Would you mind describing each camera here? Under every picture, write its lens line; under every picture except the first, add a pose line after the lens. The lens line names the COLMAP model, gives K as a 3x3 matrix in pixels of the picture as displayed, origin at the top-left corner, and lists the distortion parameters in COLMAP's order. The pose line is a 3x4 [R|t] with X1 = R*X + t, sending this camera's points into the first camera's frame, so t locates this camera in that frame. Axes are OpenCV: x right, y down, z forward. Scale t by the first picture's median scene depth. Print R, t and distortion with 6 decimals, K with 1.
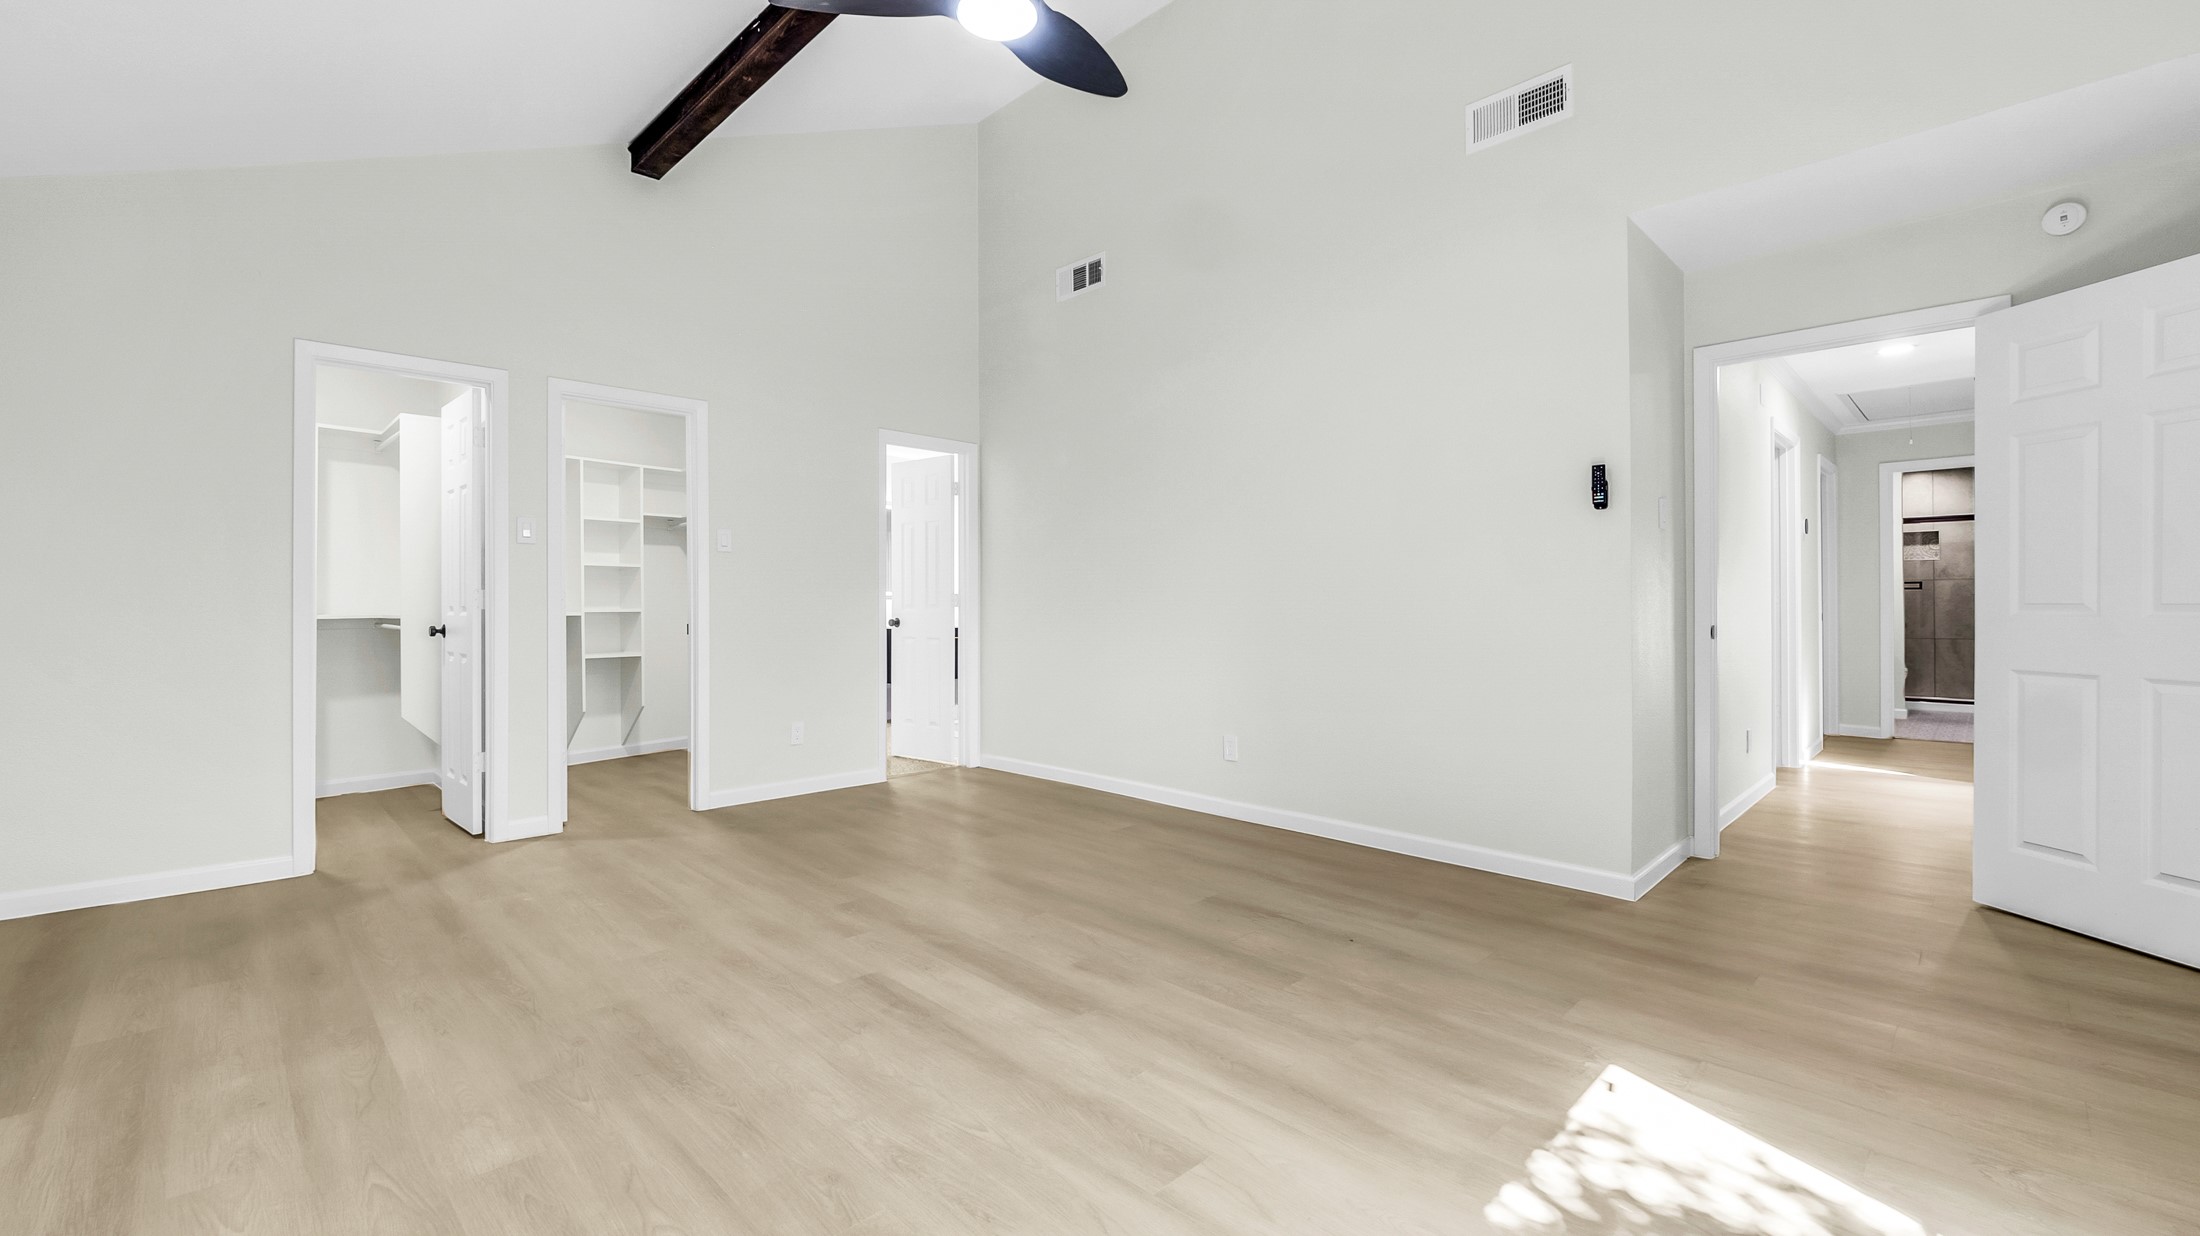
lens RADIAL K [[895.2, 0, 1101.7], [0, 895.2, 604.4], [0, 0, 1]] dist [-0.000632, -0.000514]
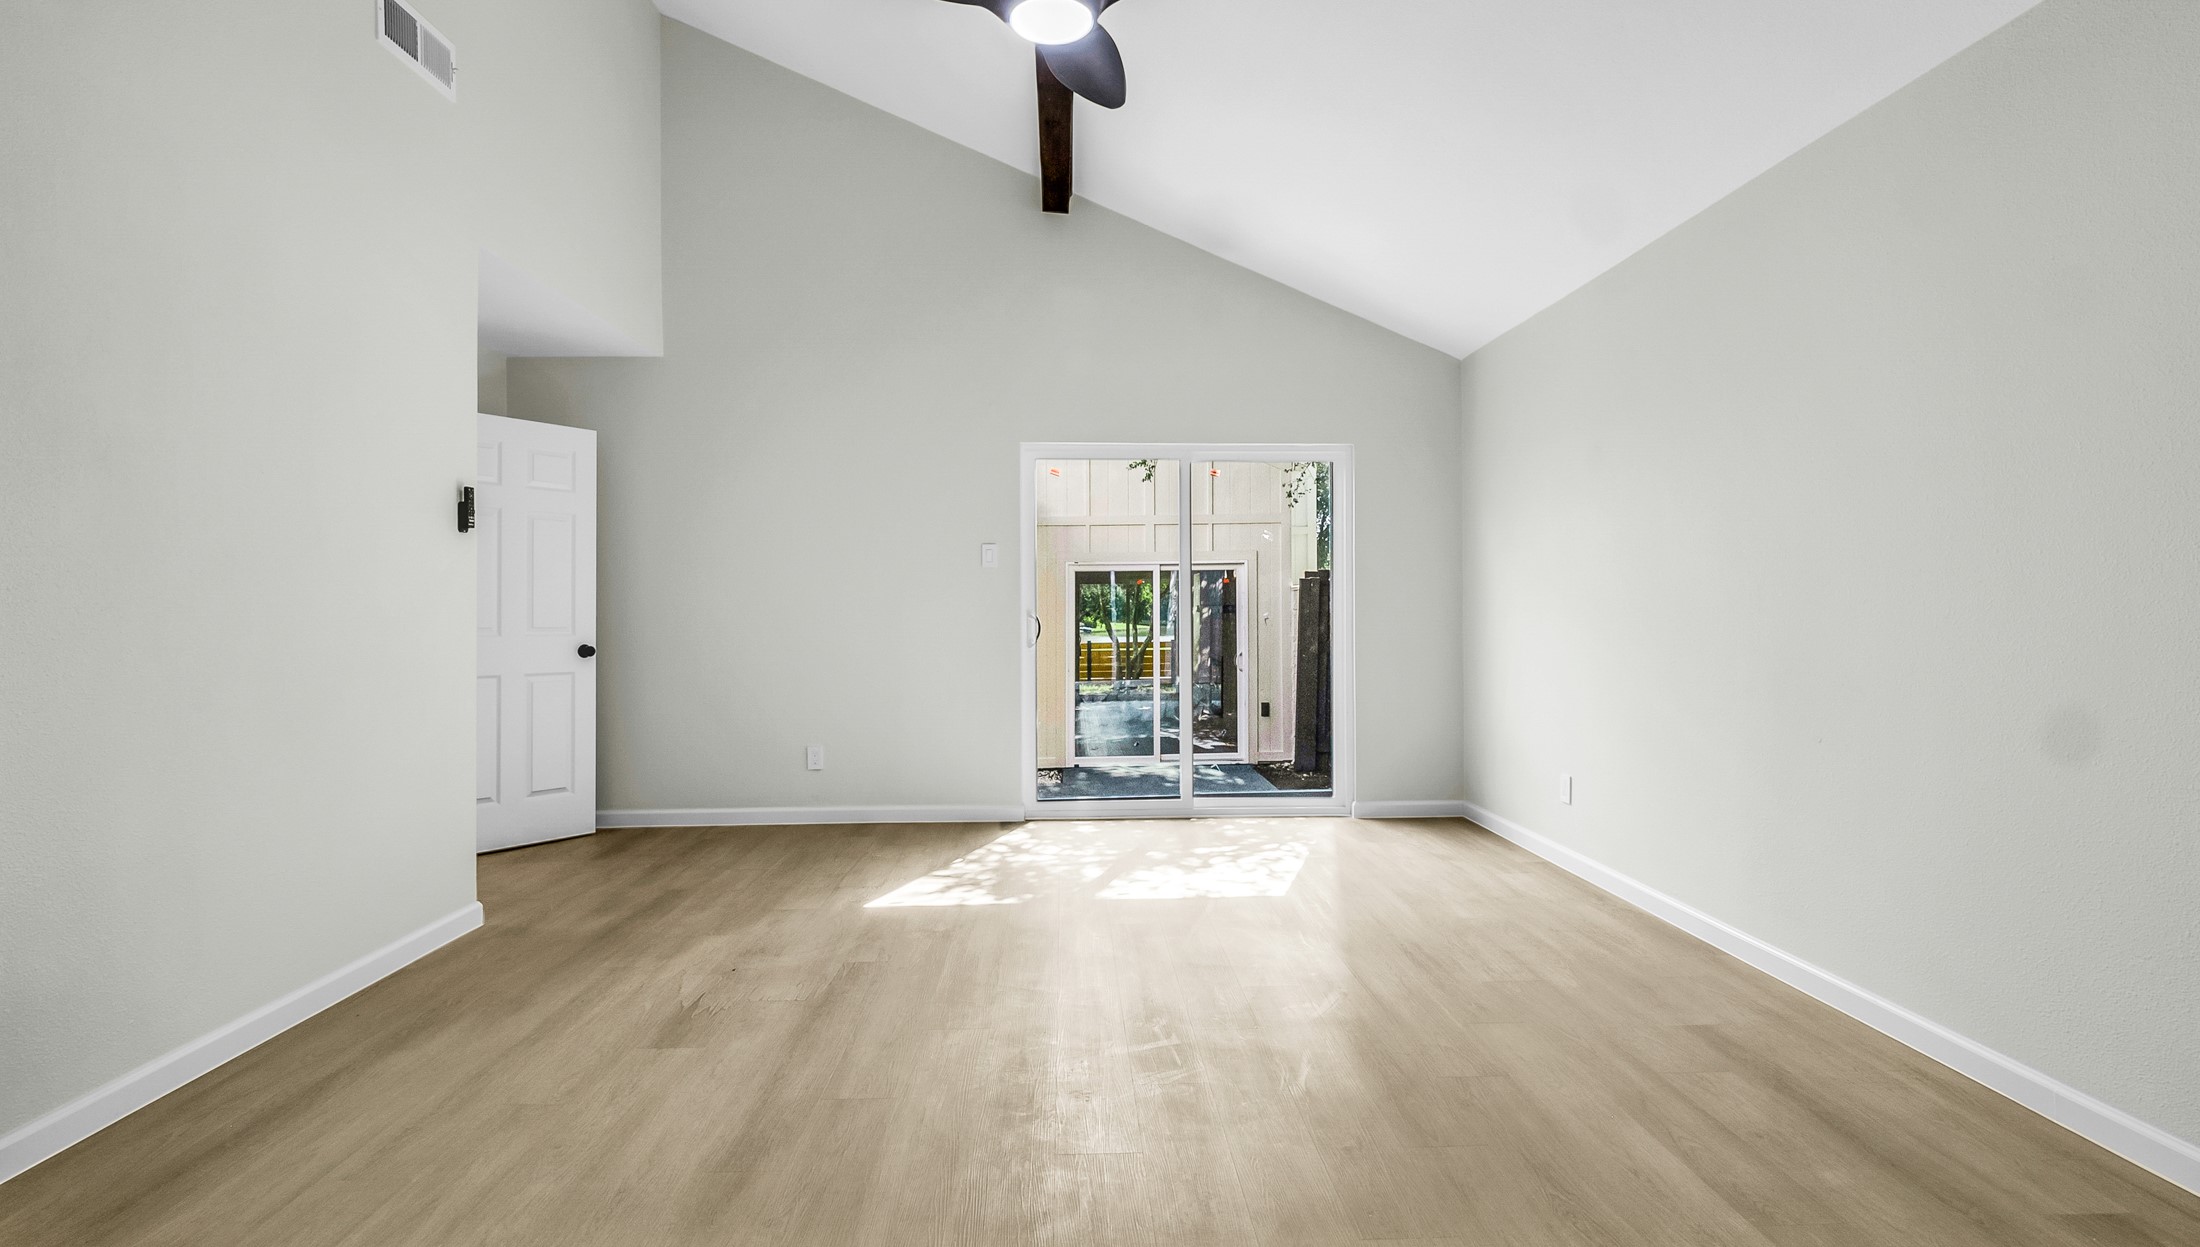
lens RADIAL K [[1008.6, 0, 1097.7], [0, 1008.6, 621.1], [0, 0, 1]] dist [-0.000830, -0.000052]
pose [[-0.731736, 0.000719, 0.681587, -0.787285], [0.001941, 0.999998, 0.001030, -0.010546], [-0.681585, 0.002076, -0.731736, 1.563719]]
